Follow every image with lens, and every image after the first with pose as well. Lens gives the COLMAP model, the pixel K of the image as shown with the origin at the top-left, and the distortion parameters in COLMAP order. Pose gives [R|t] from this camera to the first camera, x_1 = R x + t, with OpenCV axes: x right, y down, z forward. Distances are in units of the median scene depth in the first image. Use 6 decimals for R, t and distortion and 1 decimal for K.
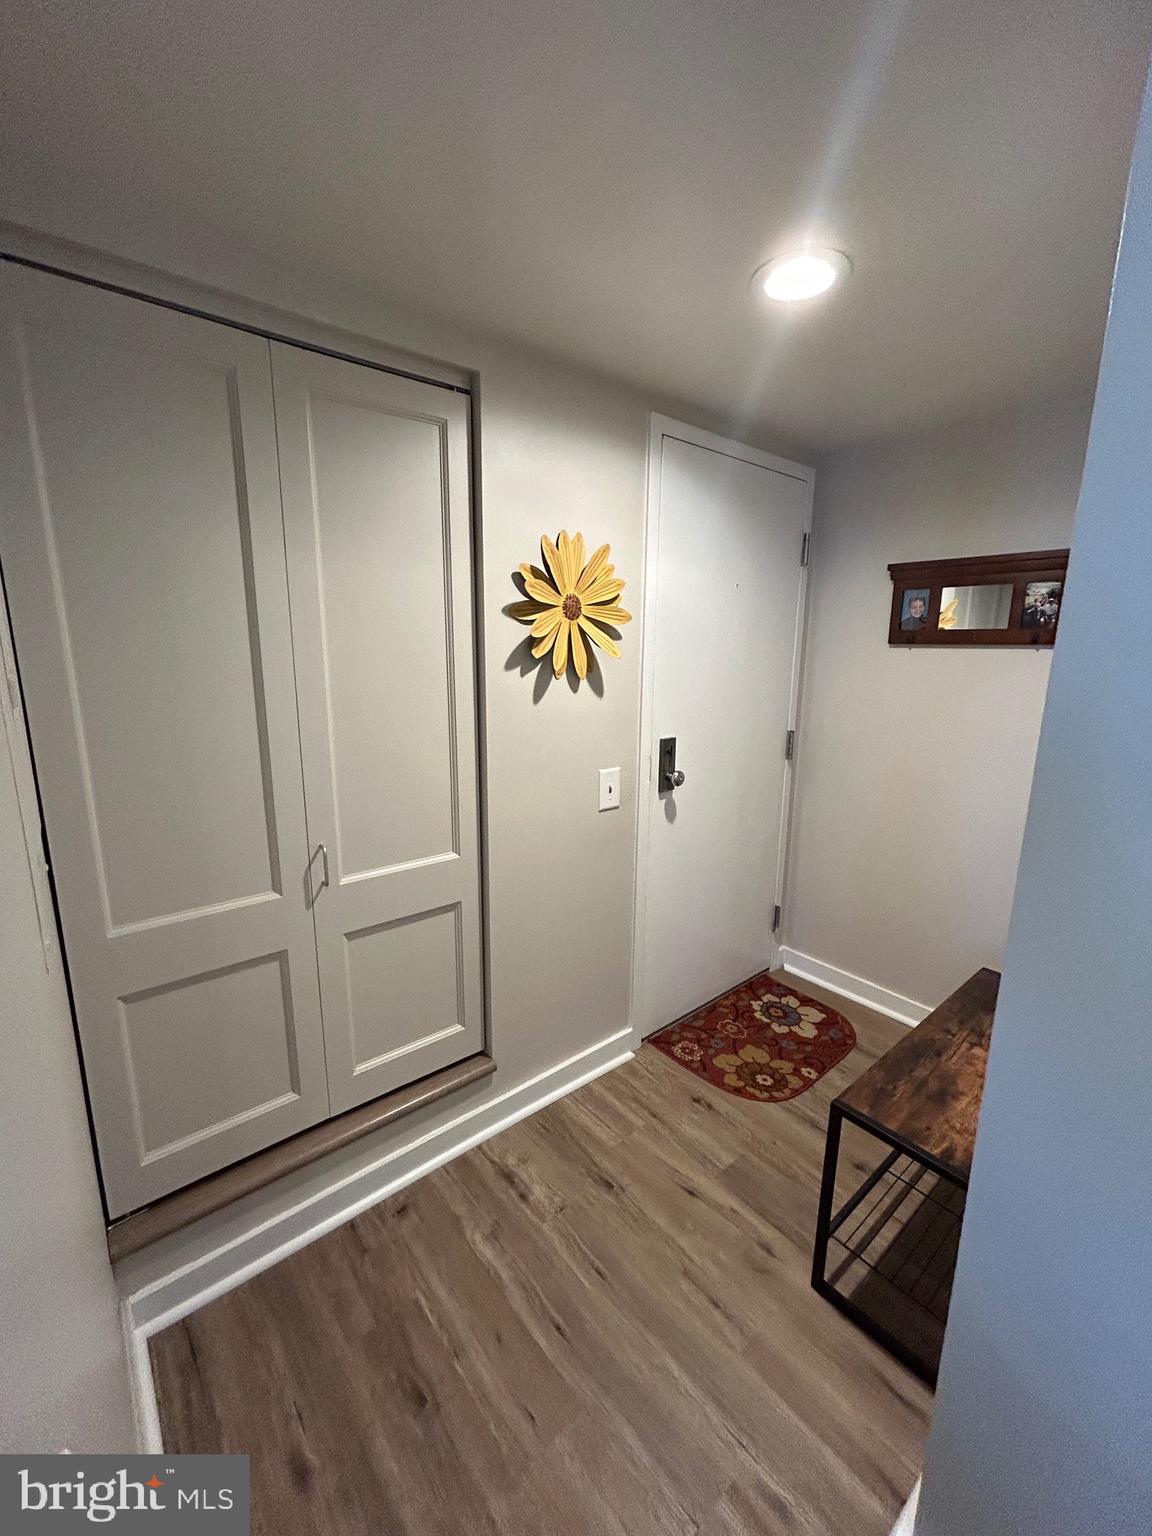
lens RADIAL K [[622.7, 0, 570.6], [0, 622.7, 772.2], [0, 0, 1]] dist [-0.000146, 0.000090]
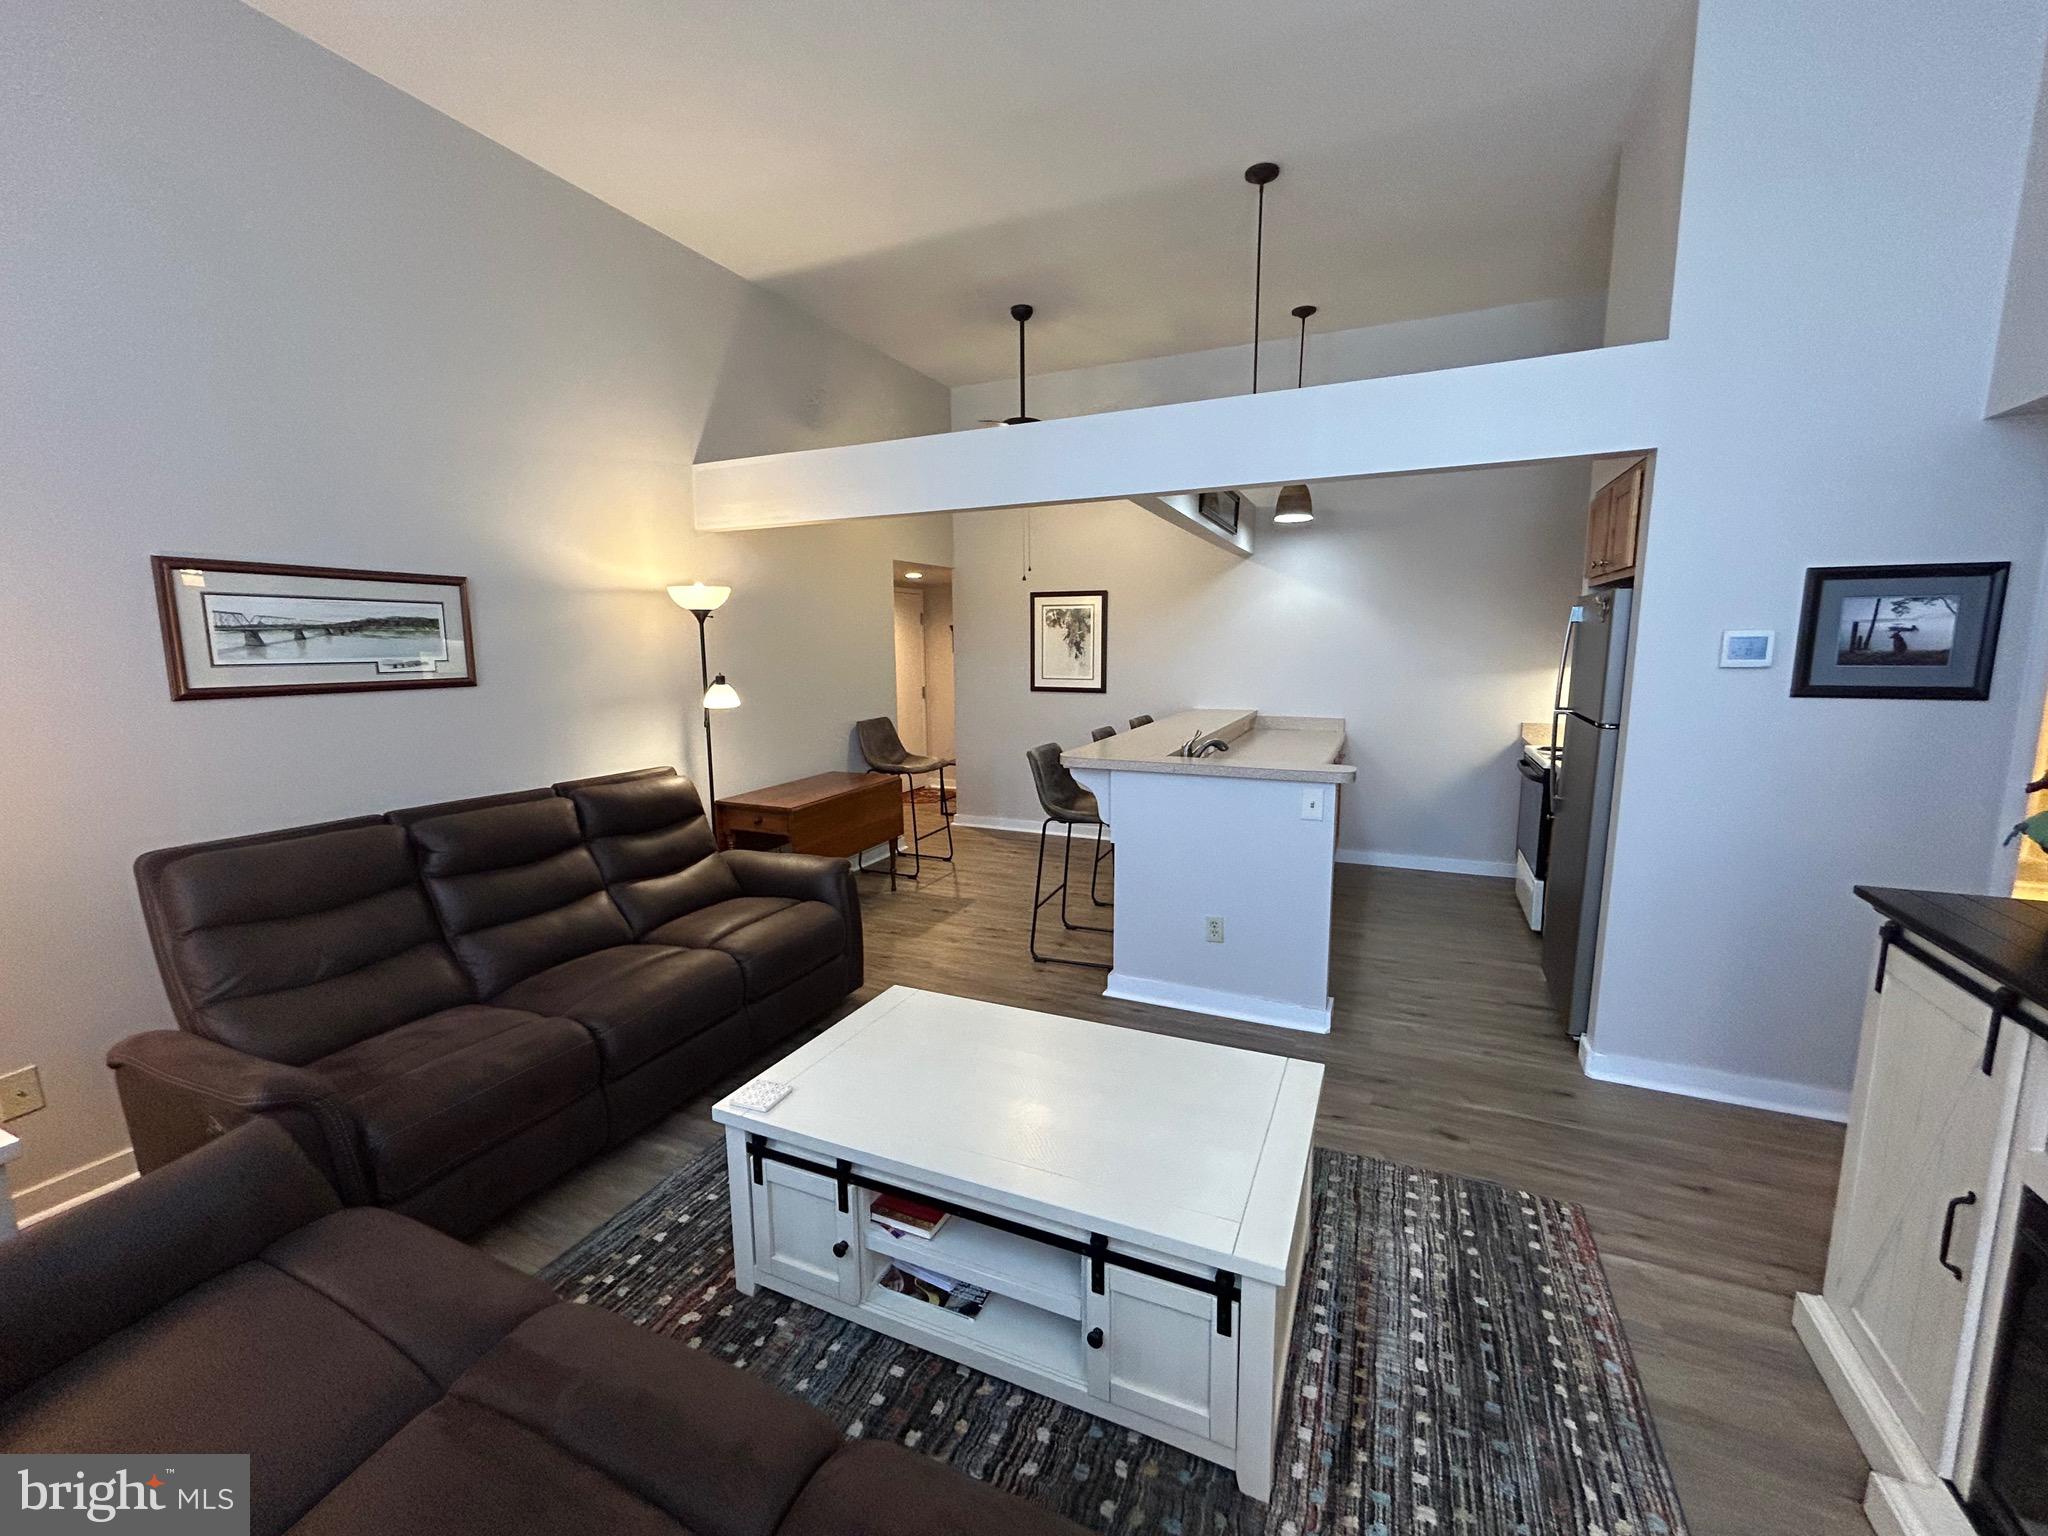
lens RADIAL K [[827.6, 0, 1022.6], [0, 827.6, 765.3], [0, 0, 1]] dist [-0.001844, 0.000085]
pose [[0.899458, -0.080010, 0.429620, -1.128445], [0.102789, 0.994250, -0.030038, 0.586239], [-0.424746, 0.071178, 0.902510, -3.263374]]
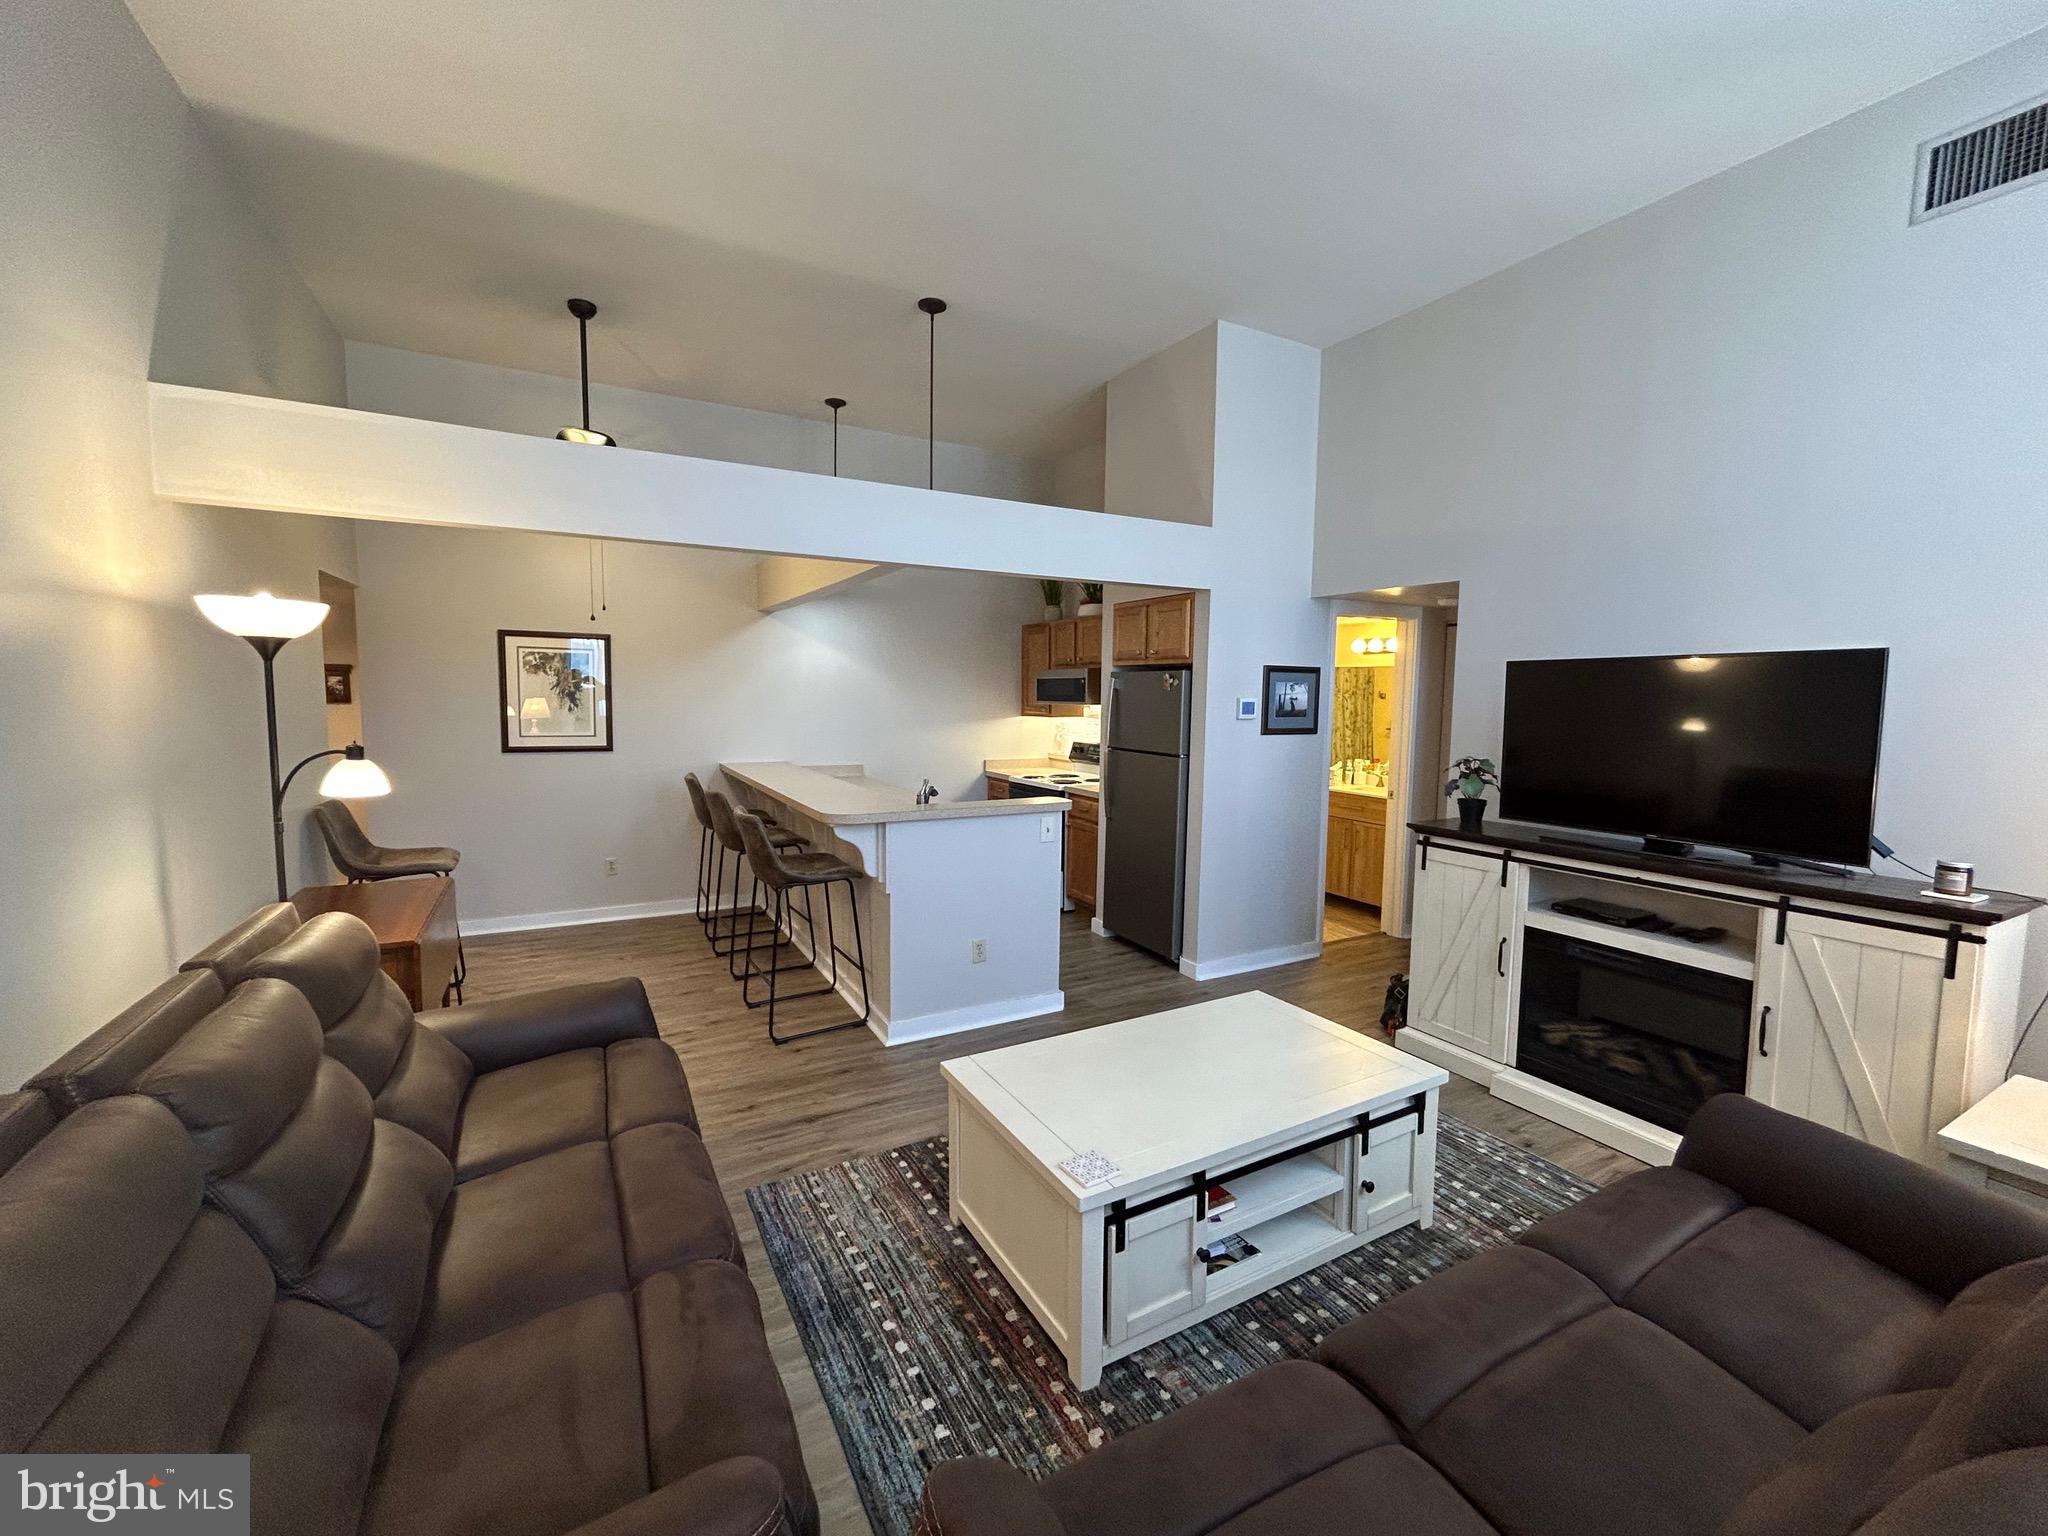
lens RADIAL K [[830.3, 0, 1021.6], [0, 830.3, 764.9], [0, 0, 1]] dist [-0.000146, 0.000090]
pose [[0.188376, -0.093110, 0.977673, -2.034804], [0.185557, 0.980940, 0.057668, 0.358221], [-0.964408, 0.170551, 0.202063, -2.303498]]
